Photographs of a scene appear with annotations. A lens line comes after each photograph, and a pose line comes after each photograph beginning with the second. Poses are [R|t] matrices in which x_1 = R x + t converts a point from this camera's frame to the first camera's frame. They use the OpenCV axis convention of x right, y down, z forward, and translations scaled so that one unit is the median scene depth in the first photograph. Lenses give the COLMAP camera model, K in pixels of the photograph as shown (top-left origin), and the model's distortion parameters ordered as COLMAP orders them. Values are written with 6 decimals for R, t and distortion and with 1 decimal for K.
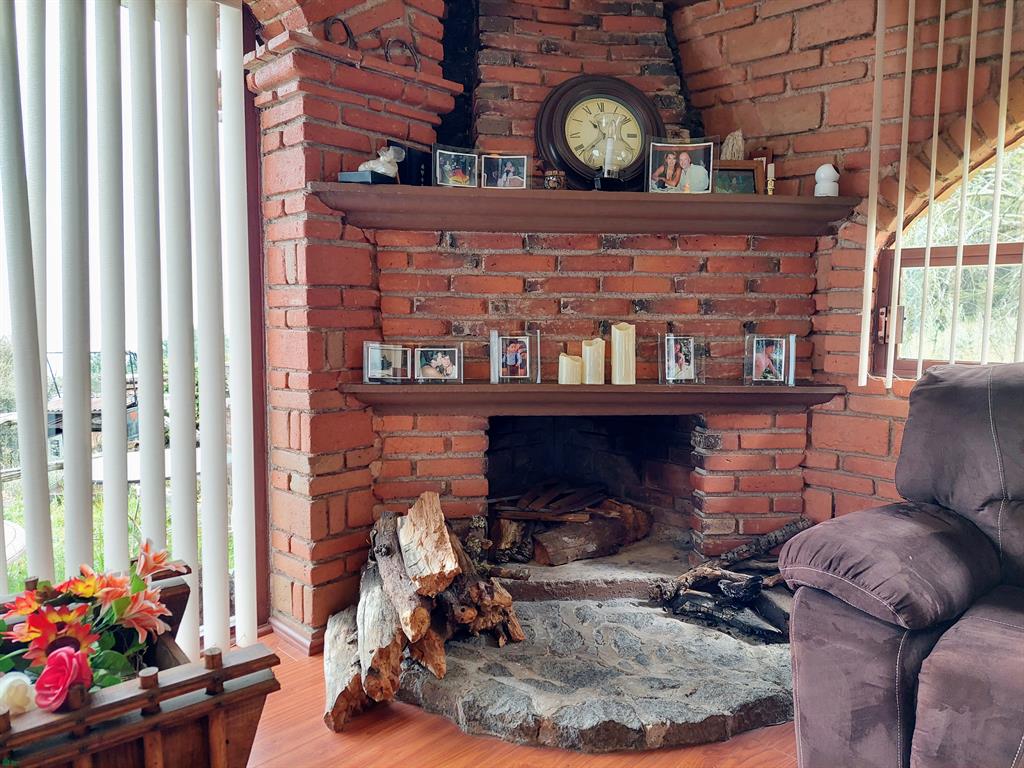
lens RADIAL K [[738.5, 0, 487.8], [0, 738.5, 380.1], [0, 0, 1]] dist [0.010697, -0.003776]
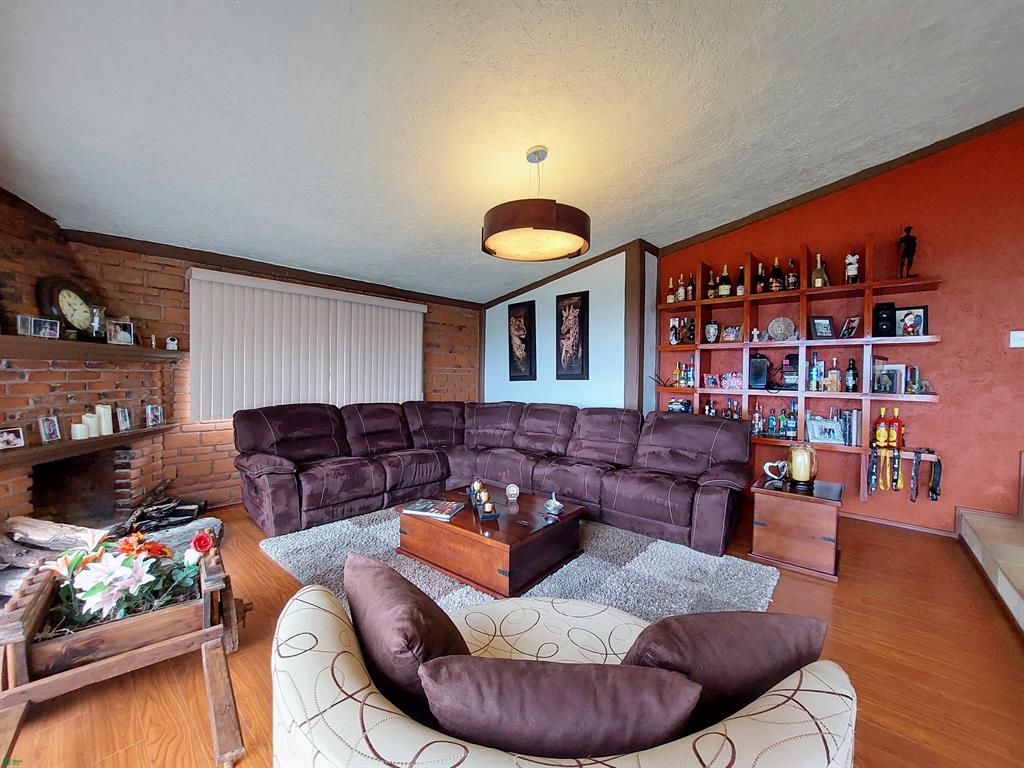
lens RADIAL K [[414.4, 0, 515.7], [0, 414.4, 381.5], [0, 0, 1]] dist [-0.016225, -0.000931]
pose [[-0.096042, -0.026518, 0.995024, -1.048642], [0.077735, 0.996392, 0.034057, -0.090949], [-0.992337, 0.080619, -0.093634, -0.039912]]
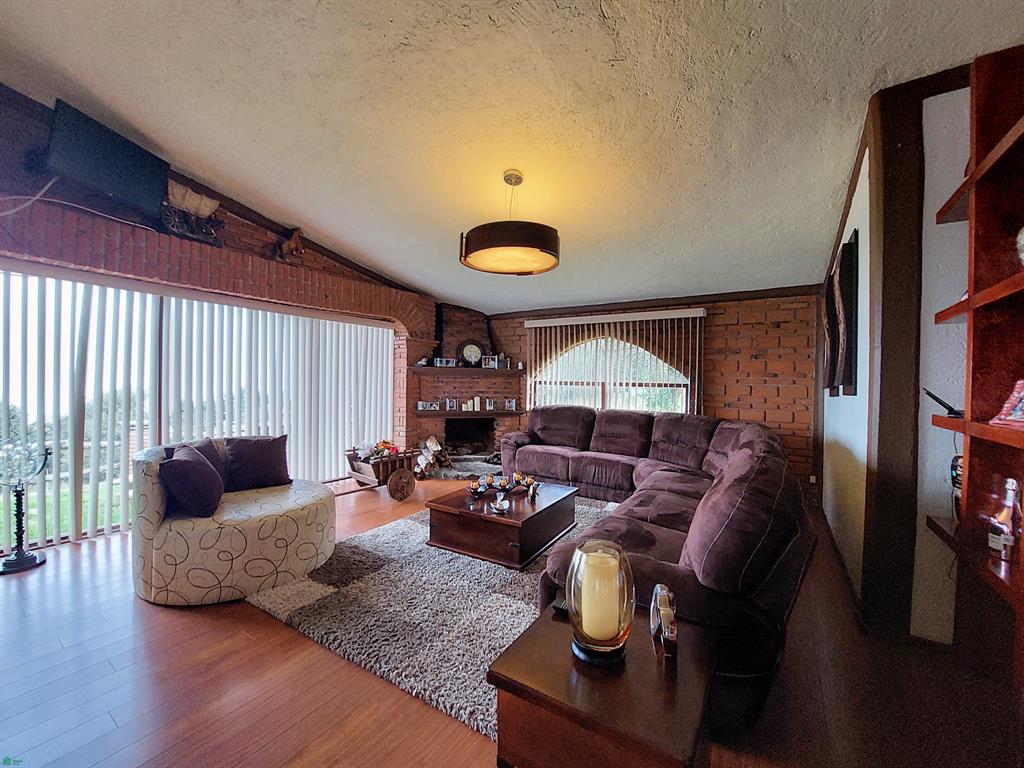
lens RADIAL K [[414.4, 0, 508.1], [0, 414.4, 382.4], [0, 0, 1]] dist [-0.016225, -0.000931]
pose [[0.977670, 0.007234, 0.210020, -0.151440], [0.010517, 0.996471, -0.083282, 0.045216], [-0.209881, 0.083631, 0.974144, -1.441225]]
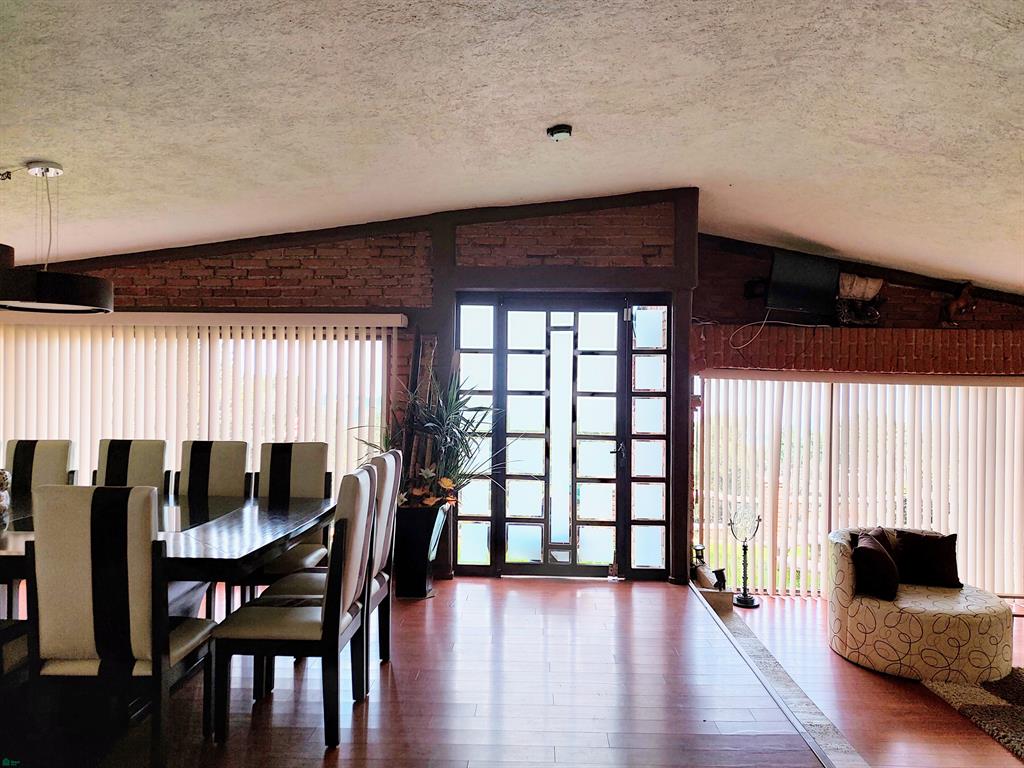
lens RADIAL K [[738.5, 0, 518.2], [0, 738.5, 381.8], [0, 0, 1]] dist [0.010697, -0.003776]
pose [[0.696637, 0.004633, -0.717409, 0.121659], [-0.076129, 0.994811, -0.067501, -0.117303], [0.713373, 0.101639, 0.693374, -2.564631]]
